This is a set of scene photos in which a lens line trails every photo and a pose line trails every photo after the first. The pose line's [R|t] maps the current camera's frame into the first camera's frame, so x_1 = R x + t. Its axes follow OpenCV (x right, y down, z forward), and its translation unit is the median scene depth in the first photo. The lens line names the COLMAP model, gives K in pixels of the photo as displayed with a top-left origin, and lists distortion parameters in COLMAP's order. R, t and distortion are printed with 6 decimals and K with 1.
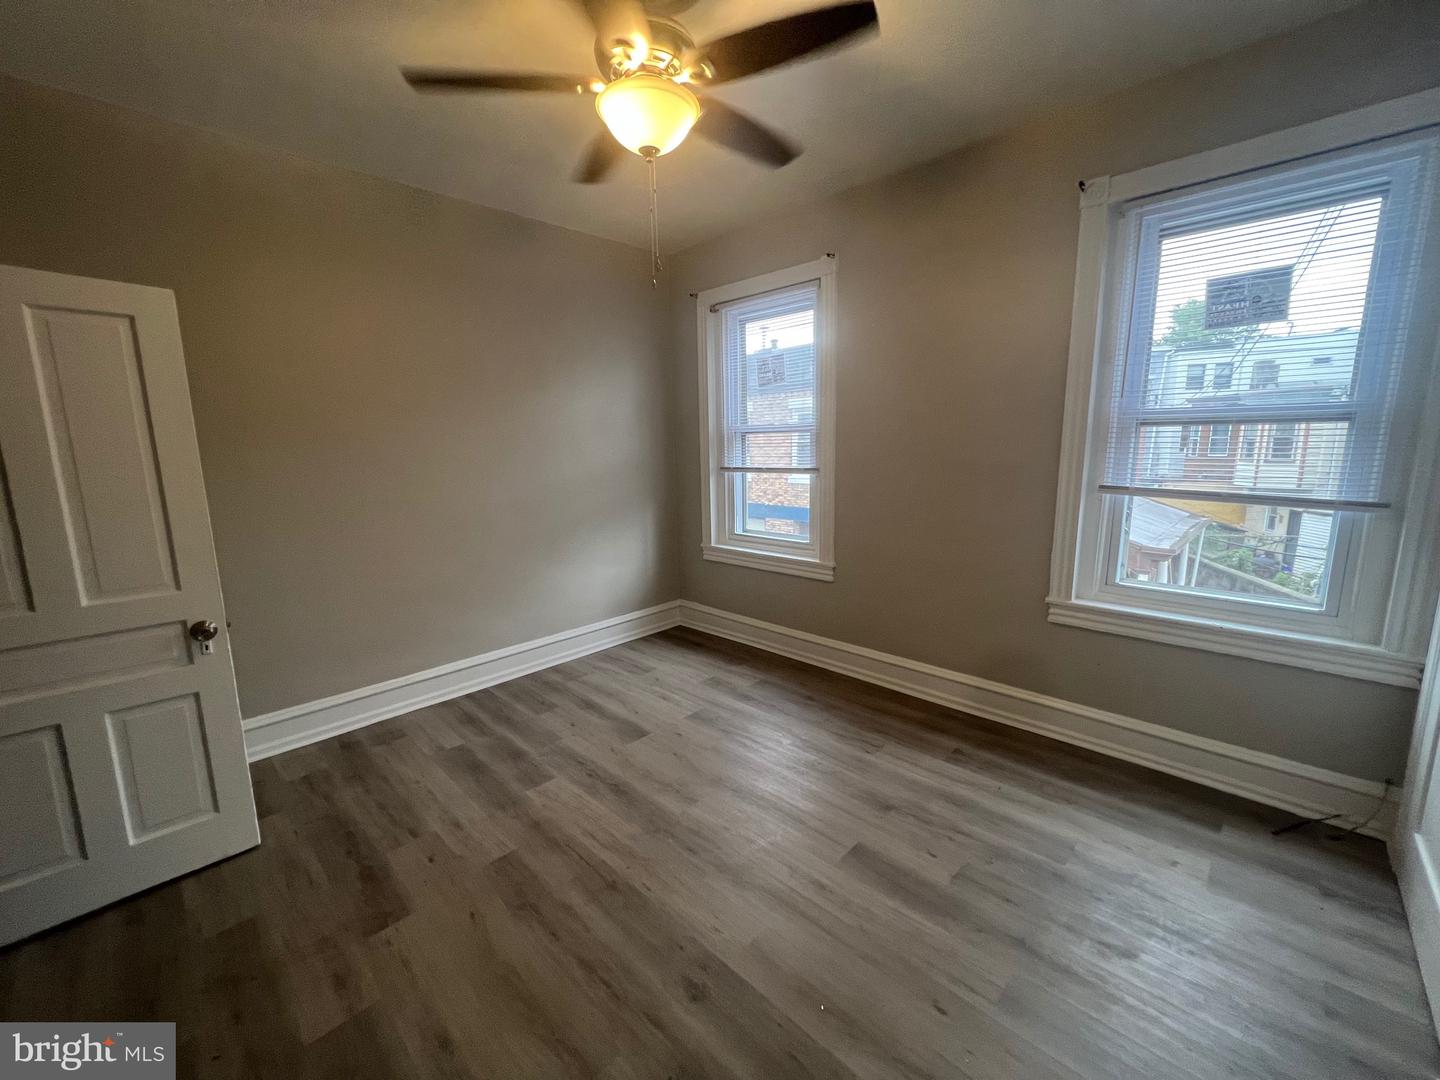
lens RADIAL K [[577.3, 0, 722.5], [0, 577.3, 536.8], [0, 0, 1]] dist [-0.002285, 0.001105]
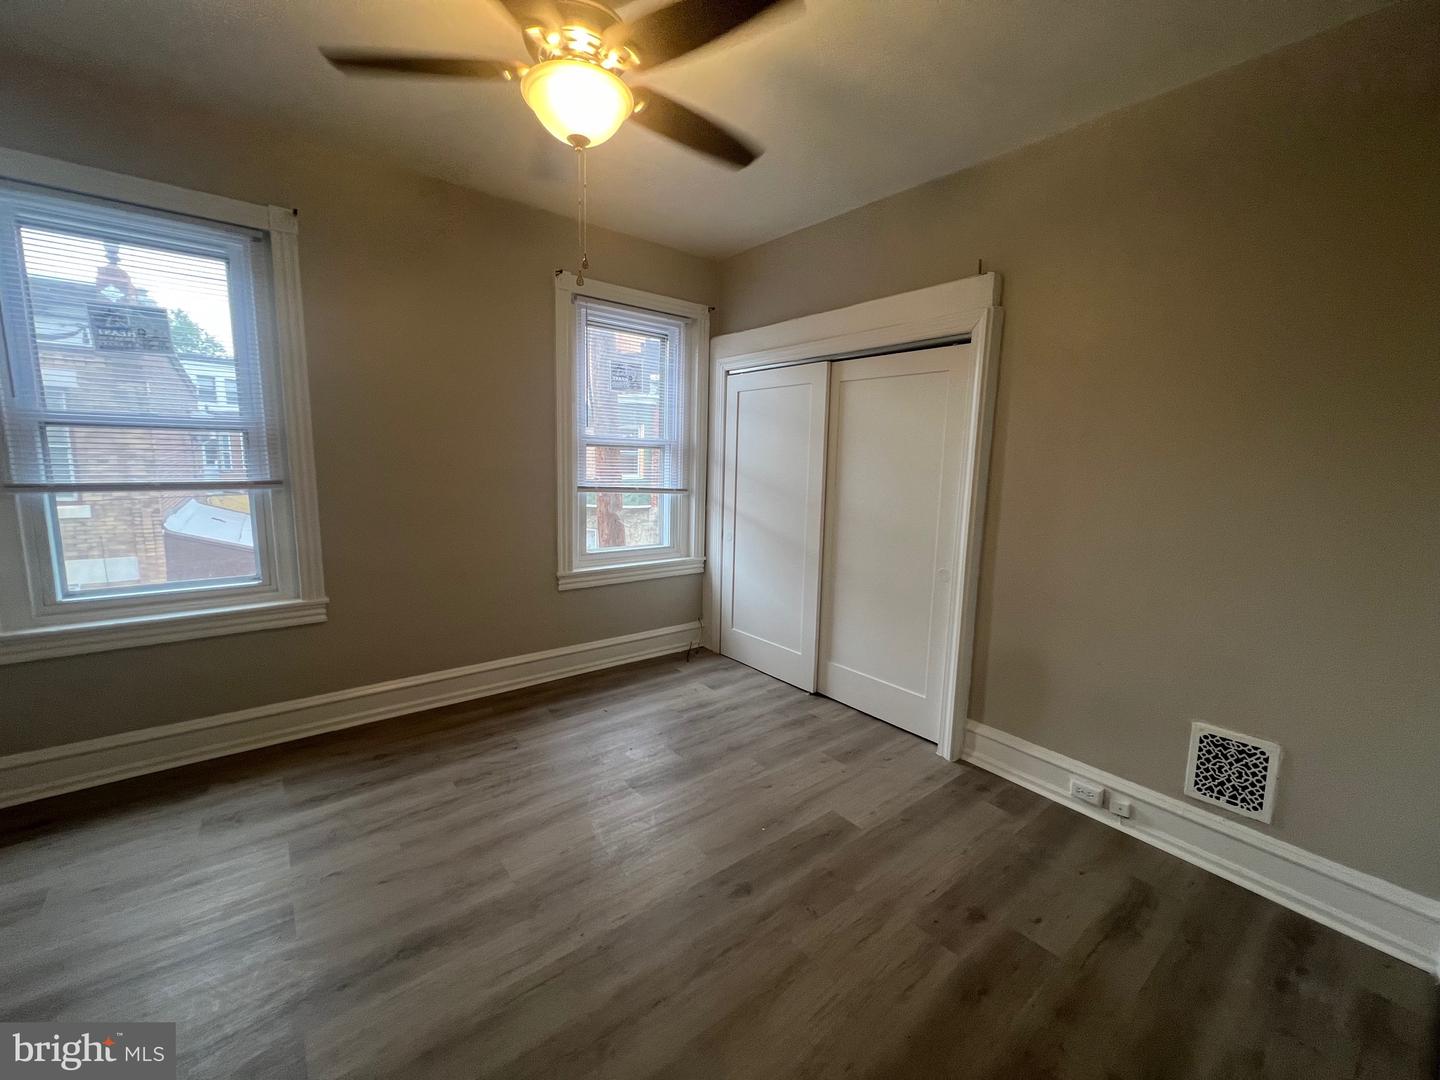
lens RADIAL K [[577.3, 0, 720.2], [0, 577.3, 531.2], [0, 0, 1]] dist [-0.002285, 0.001105]
pose [[0.128674, -0.106347, 0.985968, -0.681383], [0.136541, 0.986664, 0.088603, -0.055015], [-0.982242, 0.123224, 0.141479, 0.439195]]
